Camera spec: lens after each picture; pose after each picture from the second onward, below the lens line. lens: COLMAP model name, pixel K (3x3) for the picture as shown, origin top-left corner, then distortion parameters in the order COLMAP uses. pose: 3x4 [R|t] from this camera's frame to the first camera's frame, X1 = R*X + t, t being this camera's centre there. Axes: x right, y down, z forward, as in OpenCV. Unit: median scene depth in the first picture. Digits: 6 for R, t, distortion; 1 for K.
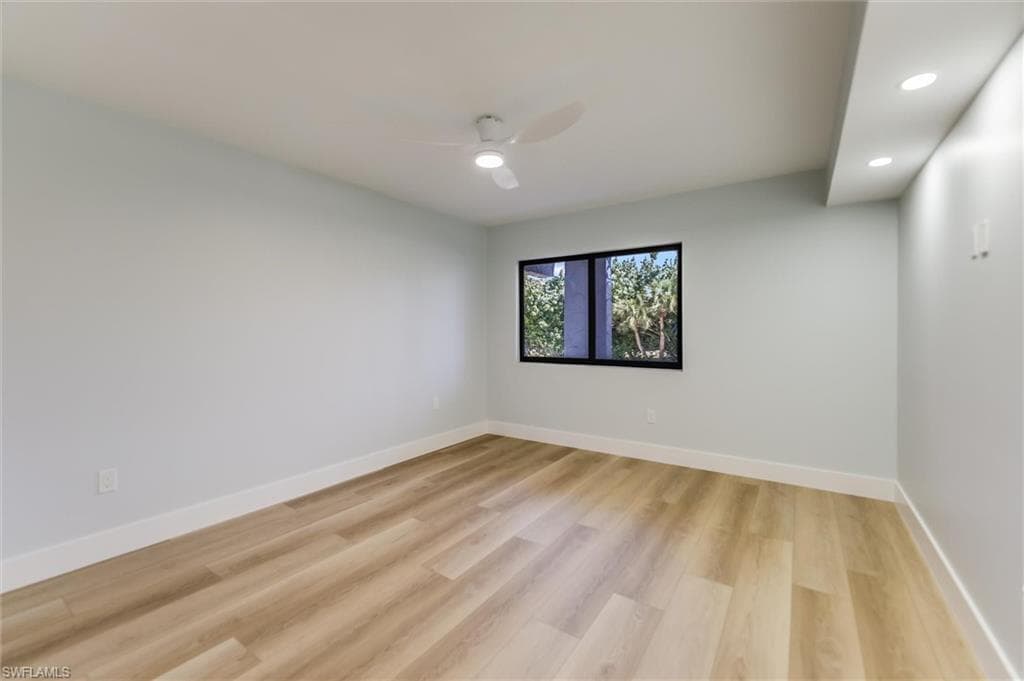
lens RADIAL K [[429.2, 0, 511.3], [0, 429.2, 343.9], [0, 0, 1]] dist [-0.002238, -0.000236]
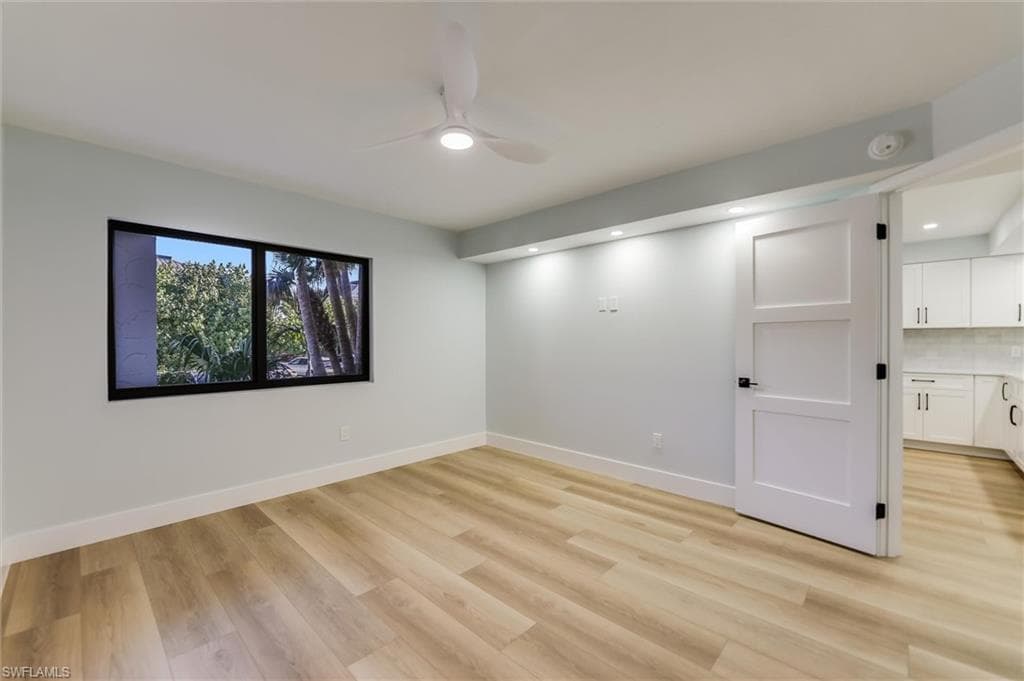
lens RADIAL K [[412.7, 0, 525.8], [0, 412.7, 341.6], [0, 0, 1]] dist [0.001658, 0.000150]
pose [[0.145980, -0.004499, 0.989277, -0.626670], [0.032540, 0.999470, -0.000256, -0.024197], [-0.988752, 0.032229, 0.146049, 0.553906]]
